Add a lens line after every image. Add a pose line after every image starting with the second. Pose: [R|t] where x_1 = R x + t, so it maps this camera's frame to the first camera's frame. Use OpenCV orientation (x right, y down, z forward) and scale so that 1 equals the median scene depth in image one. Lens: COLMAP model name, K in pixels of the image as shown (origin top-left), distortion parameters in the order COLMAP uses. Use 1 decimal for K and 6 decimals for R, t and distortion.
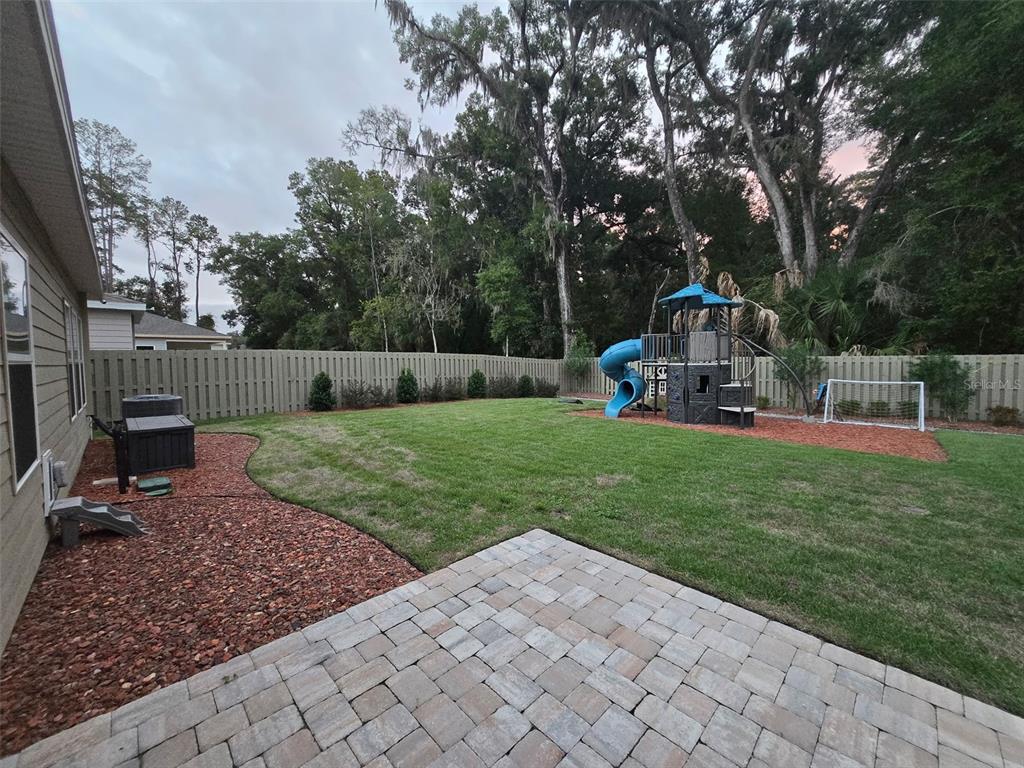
lens RADIAL K [[401.5, 0, 511.6], [0, 401.5, 375.8], [0, 0, 1]] dist [-0.000139, -0.000154]
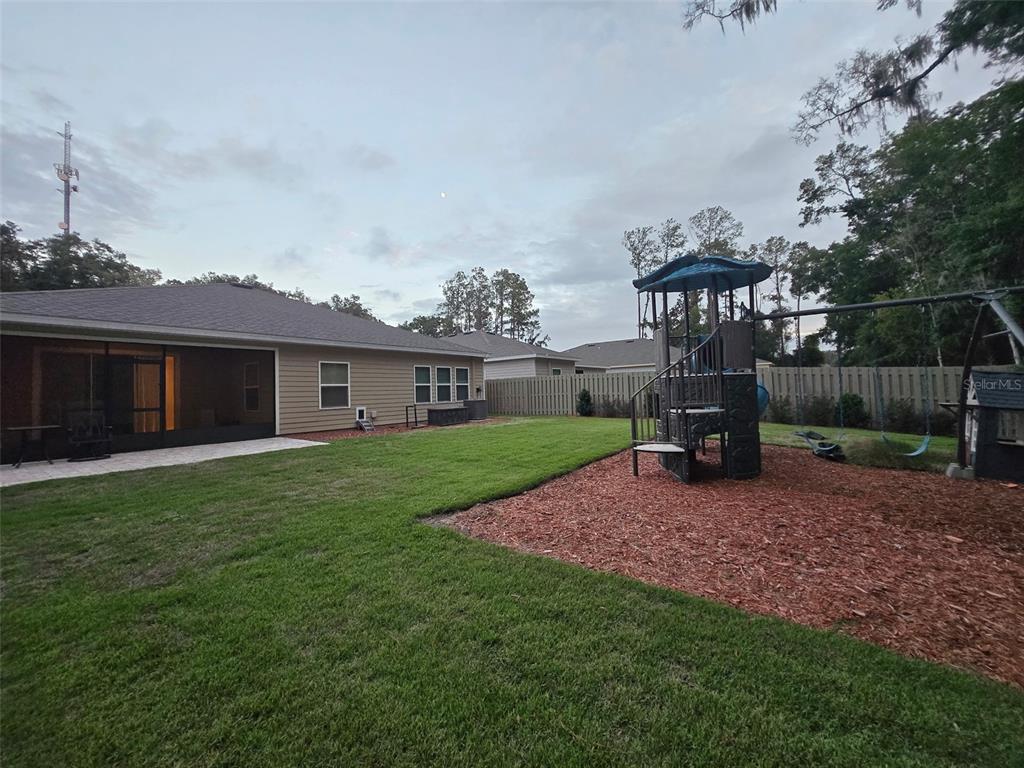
lens RADIAL K [[401.5, 0, 510.1], [0, 401.5, 381.7], [0, 0, 1]] dist [-0.000139, -0.000154]
pose [[0.147199, -0.015972, -0.988978, 0.883588], [-0.012298, 0.999763, -0.017976, -0.004472], [0.989031, 0.014809, 0.146967, 0.515032]]
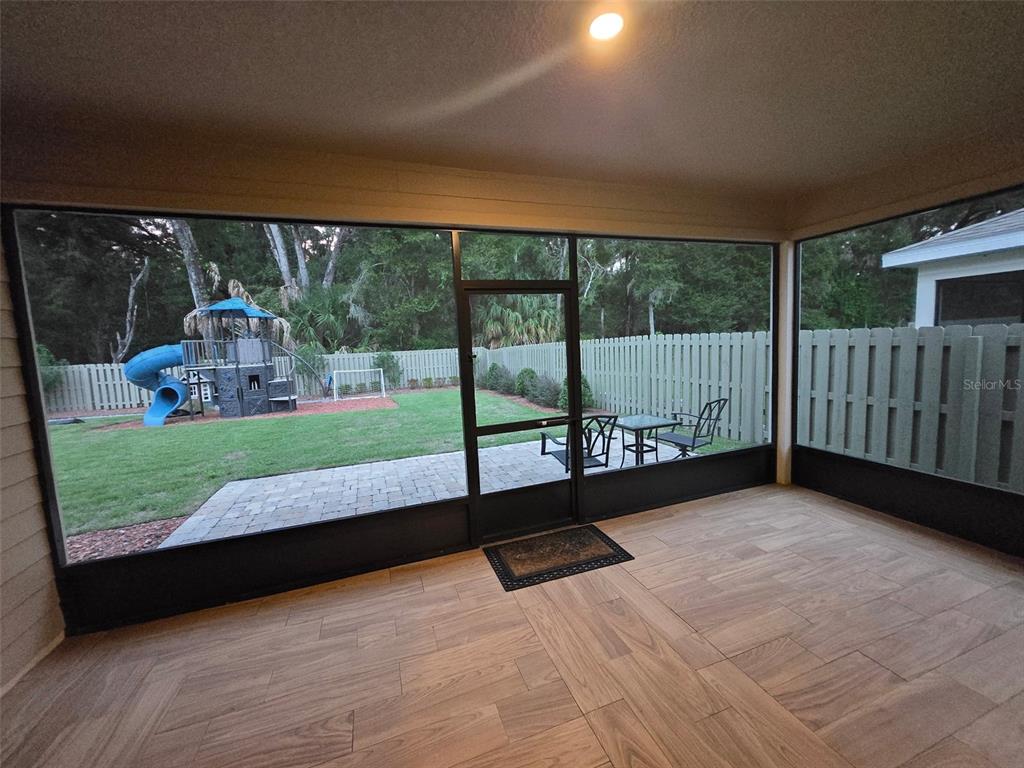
lens RADIAL K [[401.5, 0, 512.3], [0, 401.5, 383.5], [0, 0, 1]] dist [-0.000139, -0.000154]
pose [[0.414644, -0.099875, 0.904486, -0.262098], [0.077468, 0.994225, 0.074270, -0.004265], [-0.906680, 0.039273, 0.419987, -0.192455]]
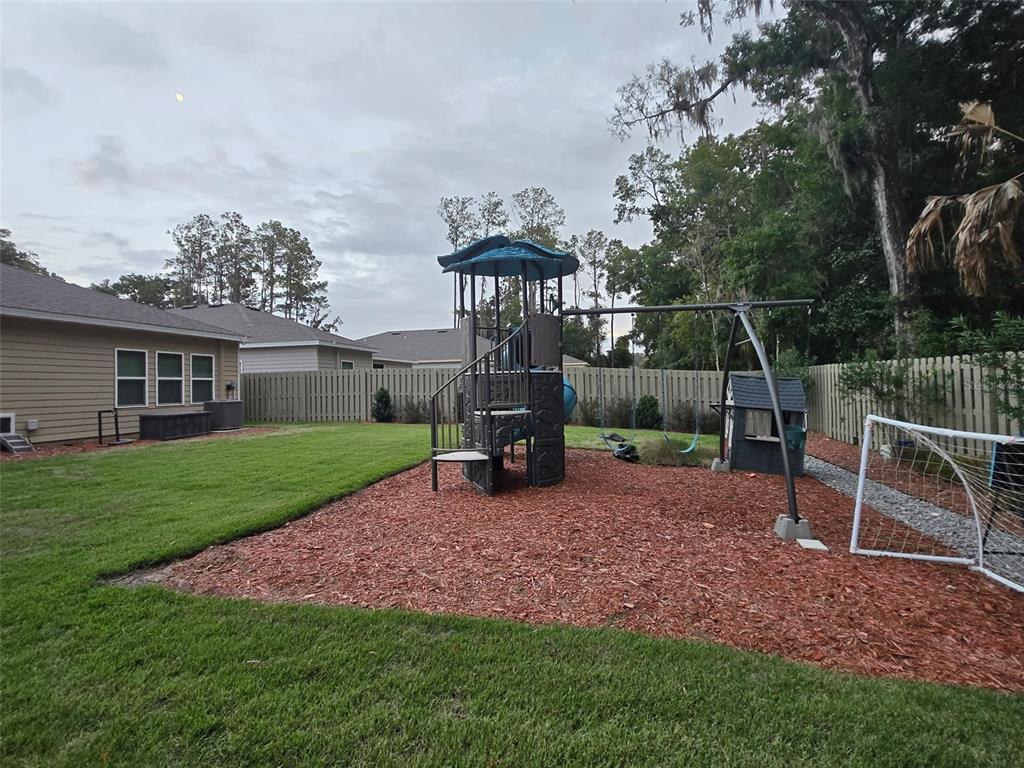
lens RADIAL K [[502.1, 0, 514.9], [0, 502.1, 381.7], [0, 0, 1]] dist [-0.000075, -0.000427]
pose [[0.546667, -0.006276, -0.837327, 0.892311], [-0.022331, 0.999507, -0.022071, -0.002236], [0.837052, 0.030764, 0.546257, 0.525480]]
